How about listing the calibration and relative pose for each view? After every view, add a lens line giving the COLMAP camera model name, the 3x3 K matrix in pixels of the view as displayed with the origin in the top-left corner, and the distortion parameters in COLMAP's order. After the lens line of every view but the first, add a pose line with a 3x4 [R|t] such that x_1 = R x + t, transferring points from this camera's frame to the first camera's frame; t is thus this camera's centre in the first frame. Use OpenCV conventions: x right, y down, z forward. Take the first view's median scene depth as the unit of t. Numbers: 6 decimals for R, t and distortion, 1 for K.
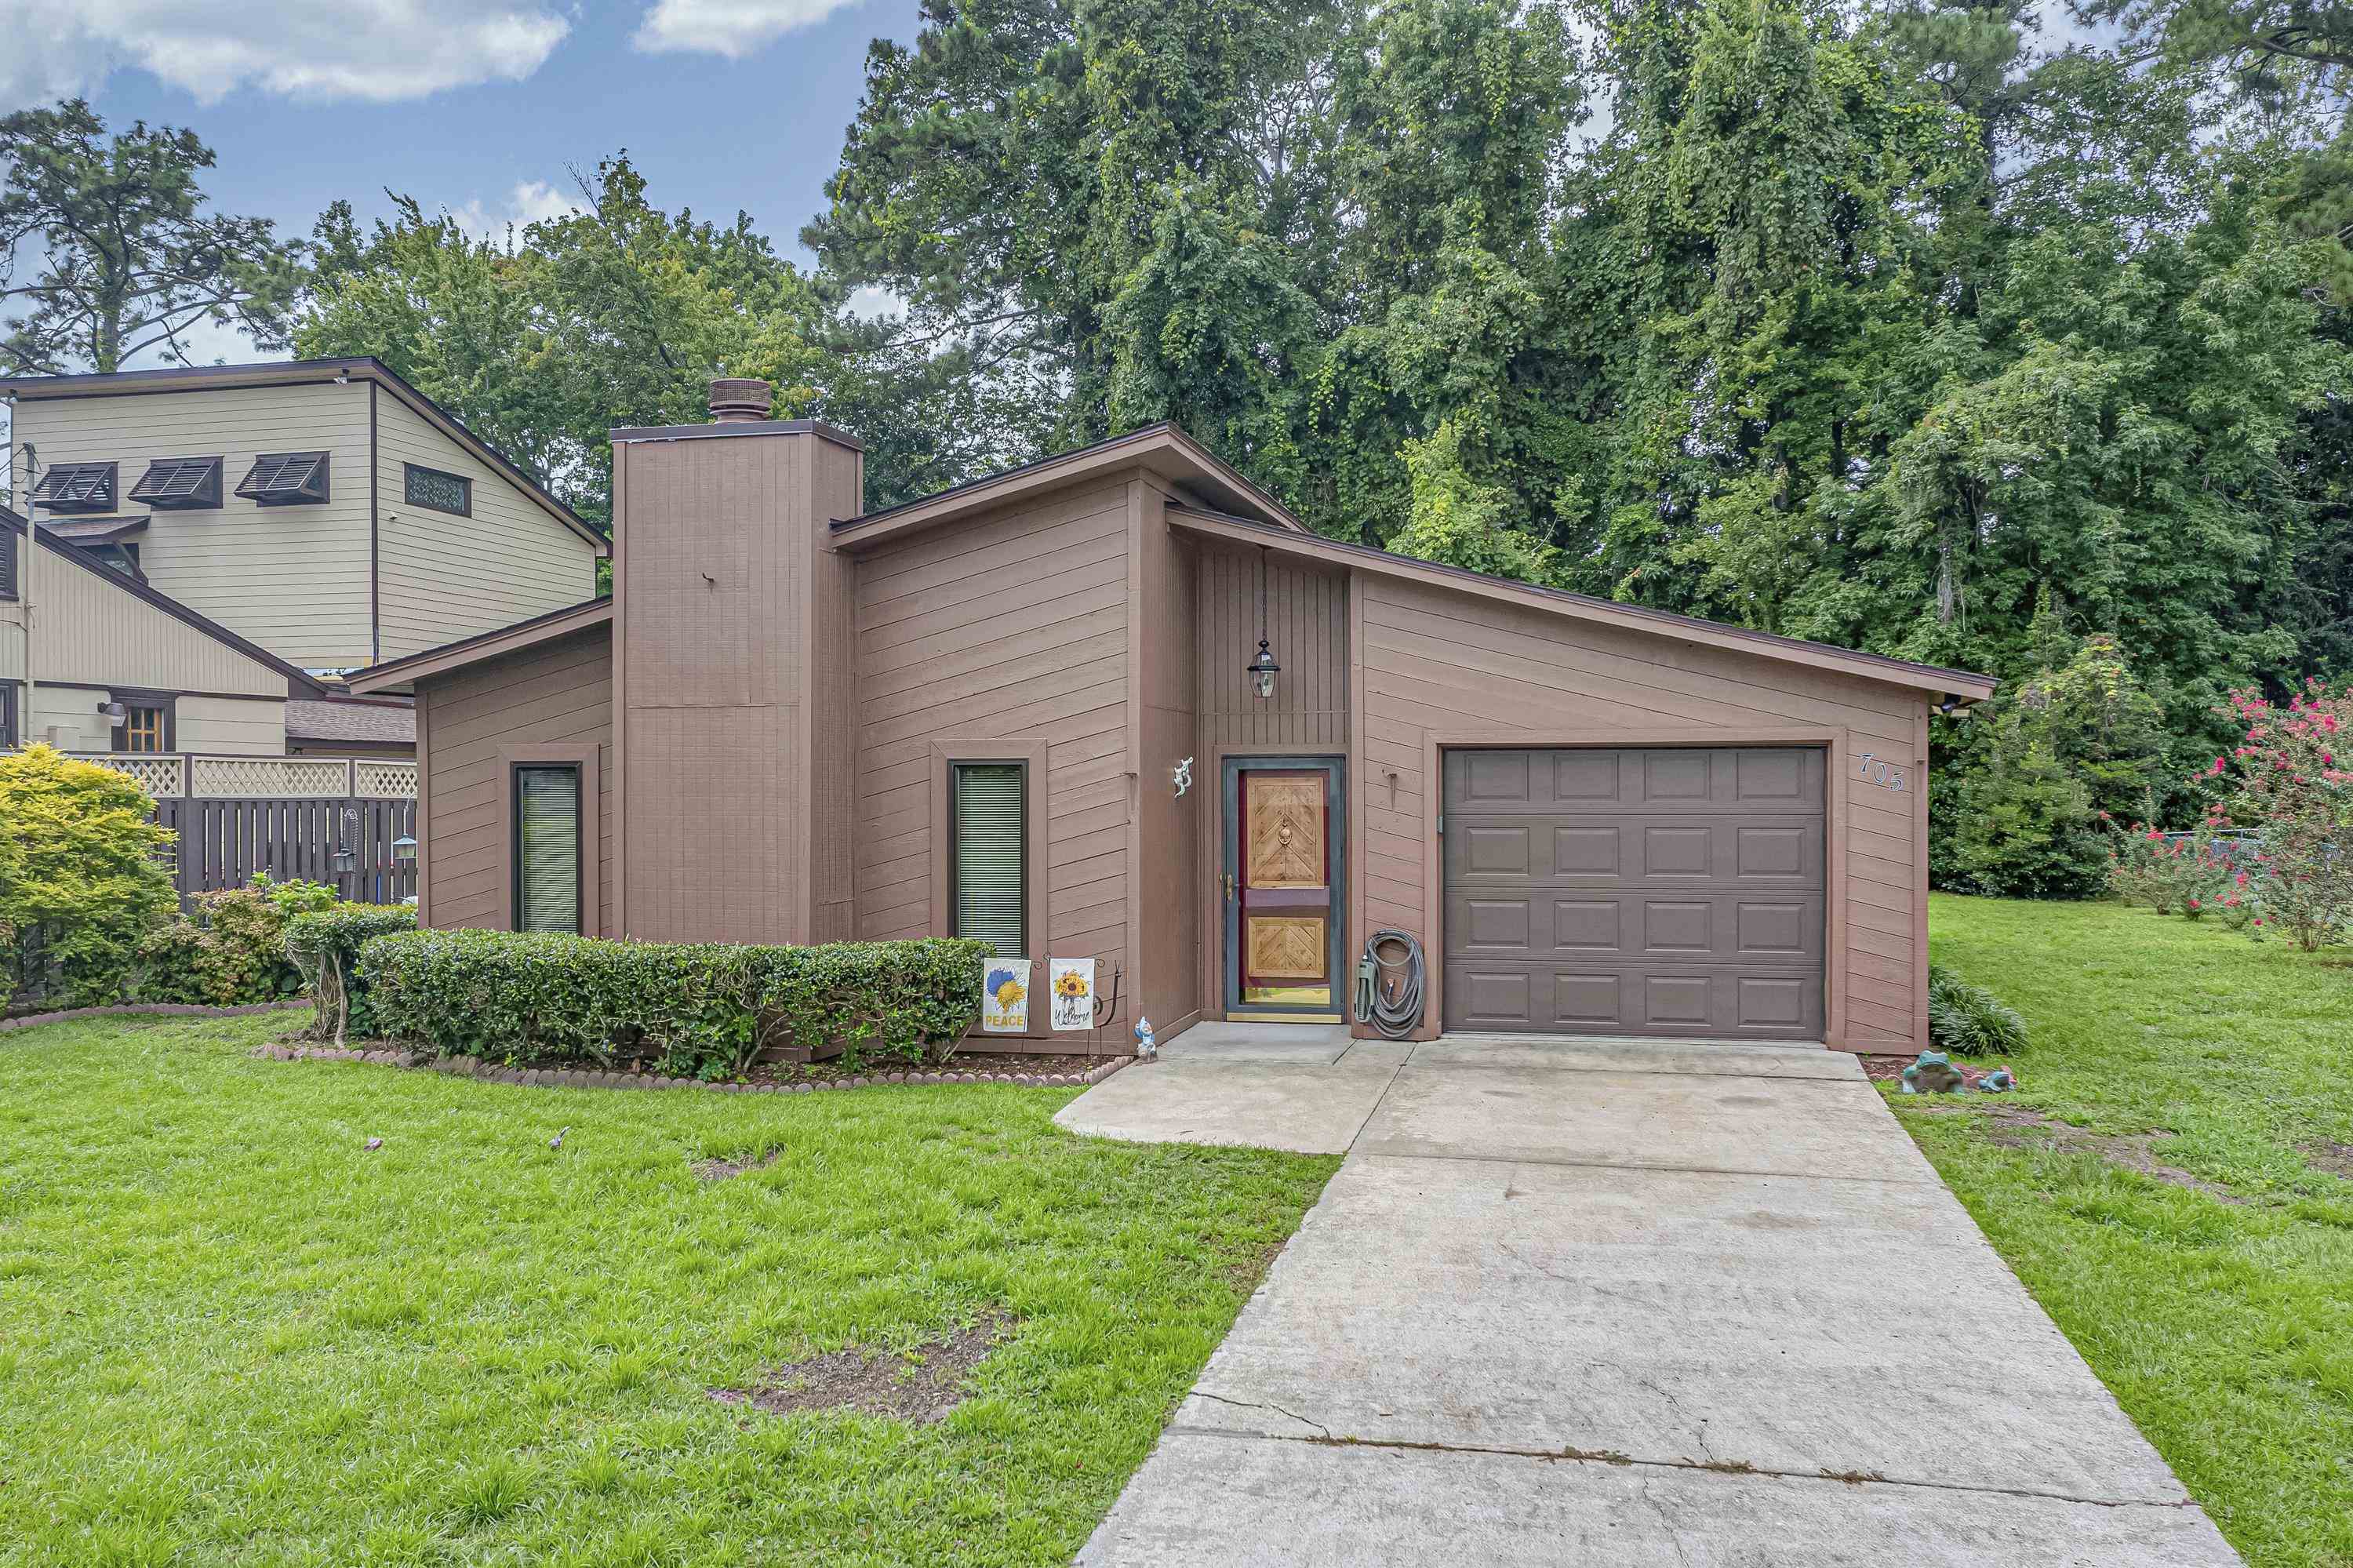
lens RADIAL K [[1900.4, 0, 1181.2], [0, 1900.4, 794.6], [0, 0, 1]] dist [0.000717, 0.005044]
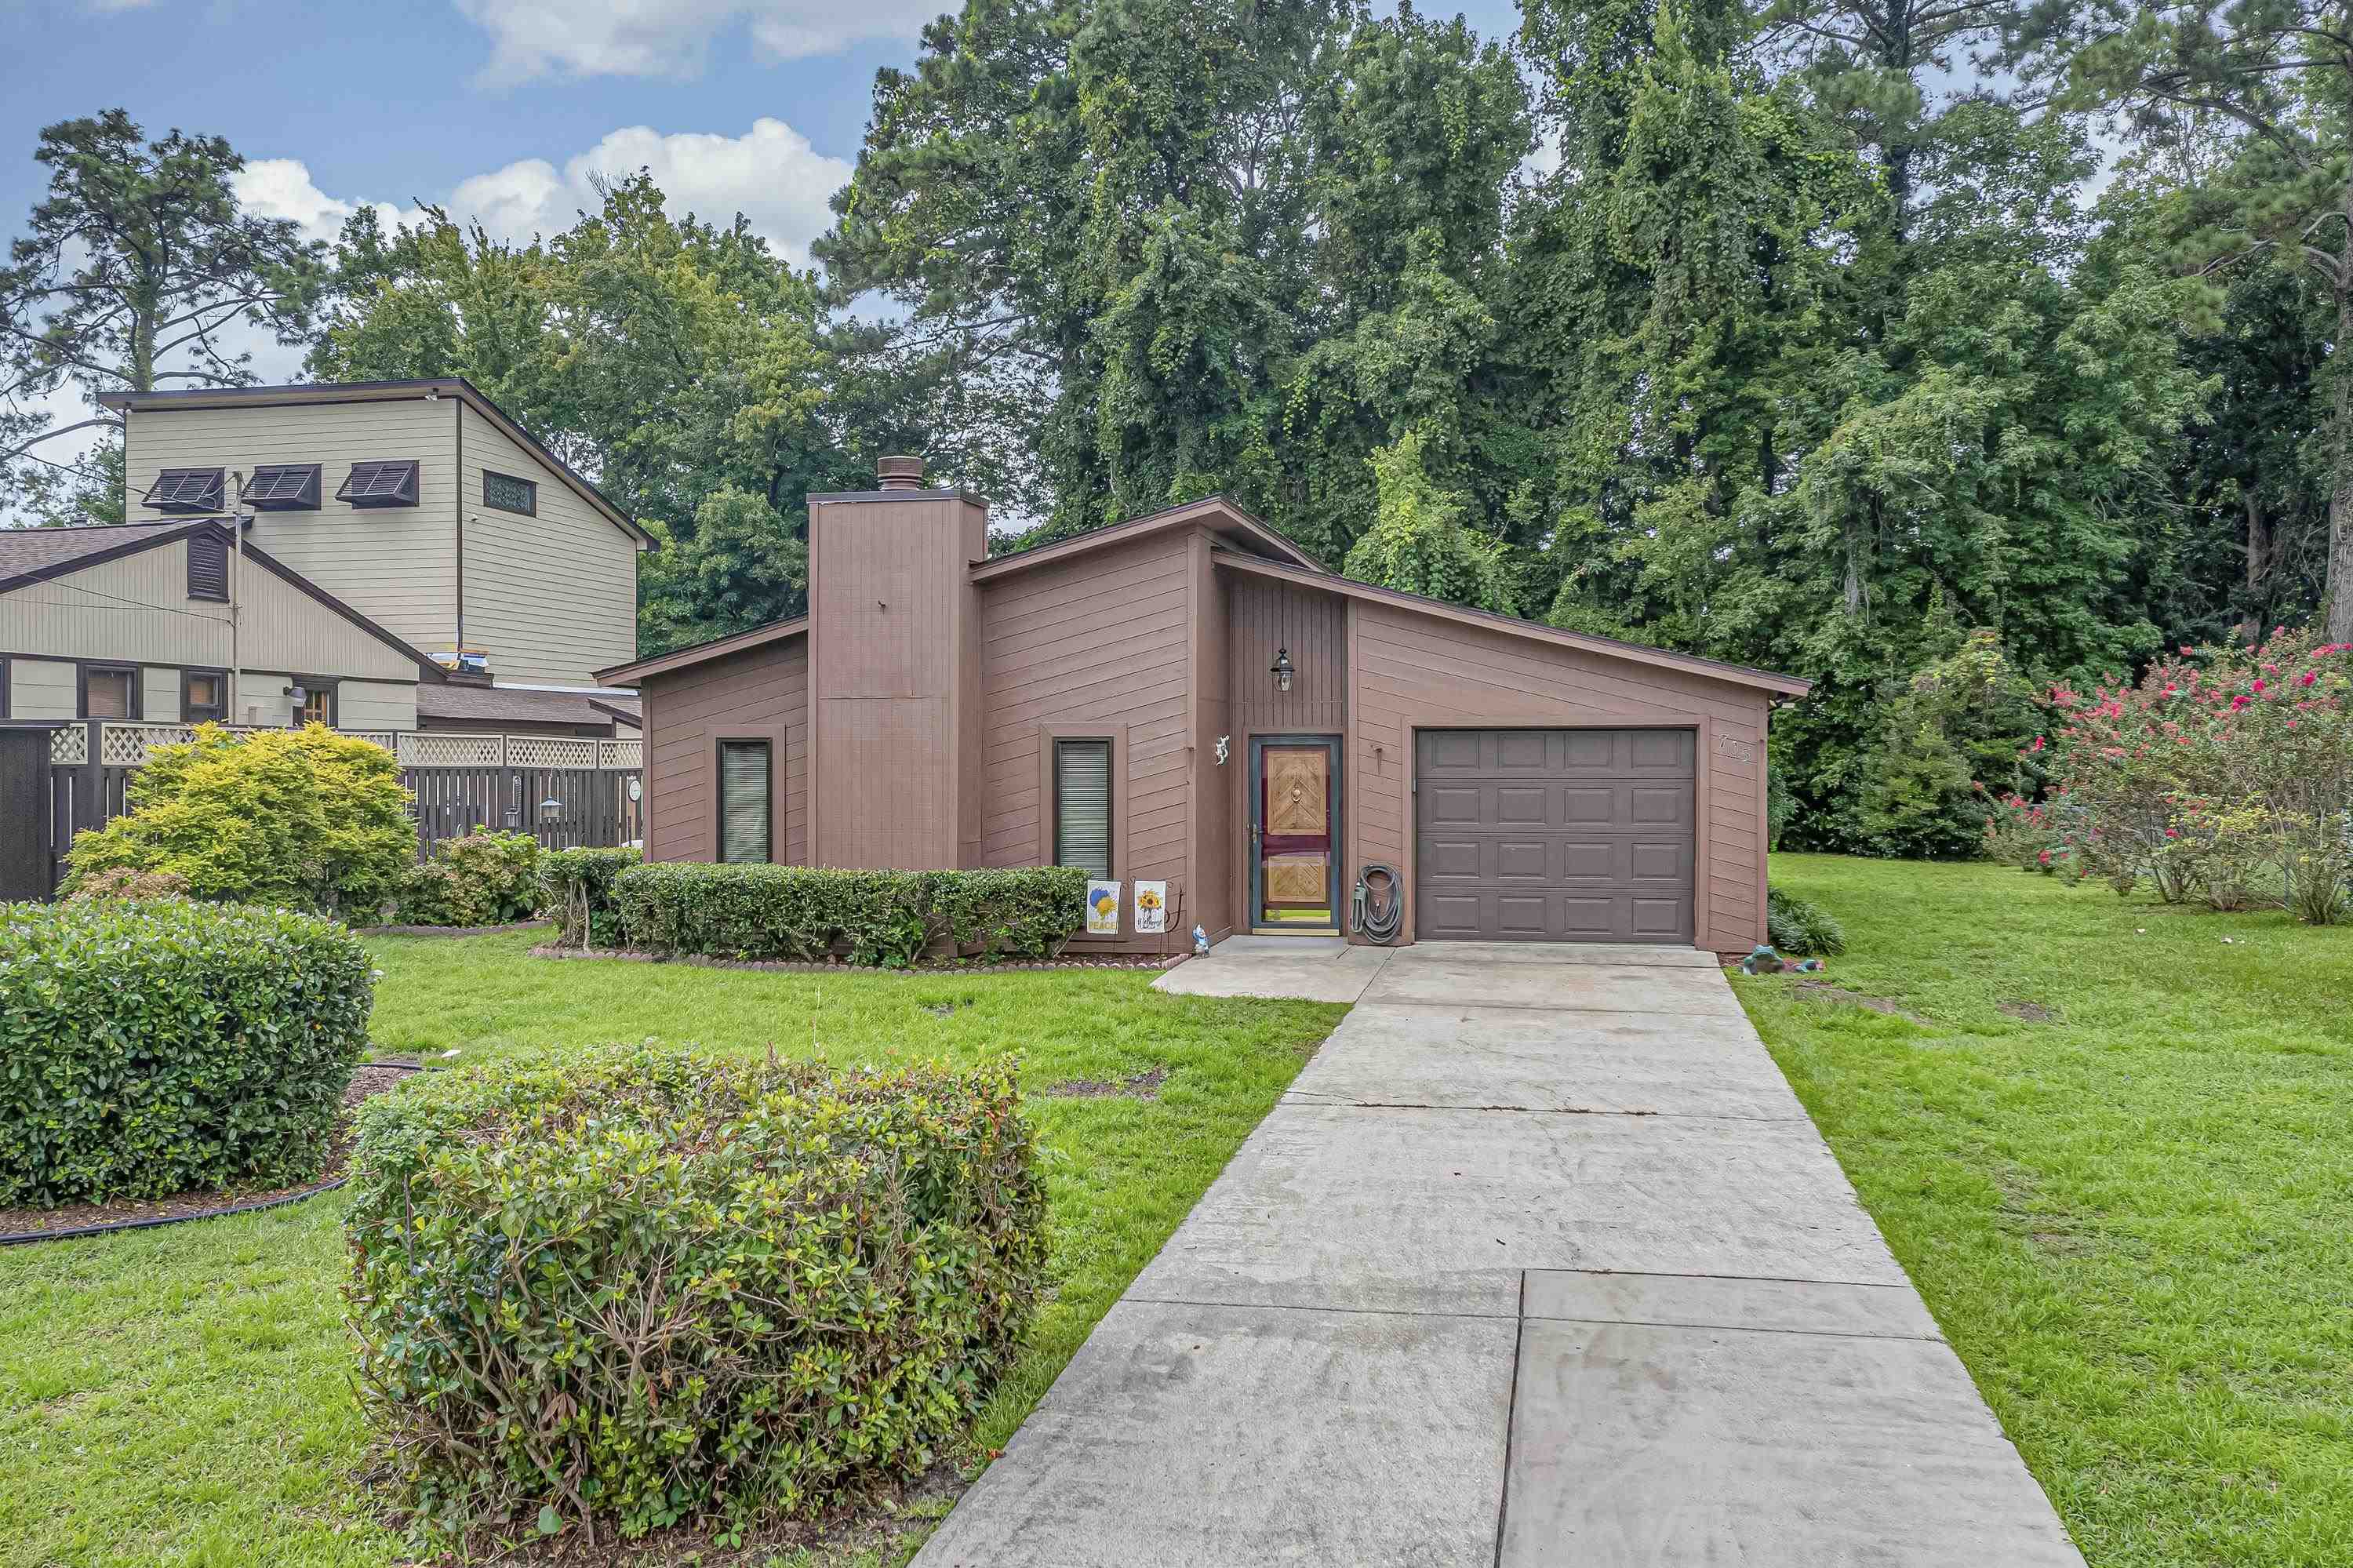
lens RADIAL K [[1900.4, 0, 1172.7], [0, 1900.4, 769.8], [0, 0, 1]] dist [0.000717, 0.005044]
pose [[0.999844, 0.001876, 0.017566, -0.020281], [-0.001872, 0.999998, -0.000265, 0.001710], [-0.017567, 0.000232, 0.999846, -0.119418]]
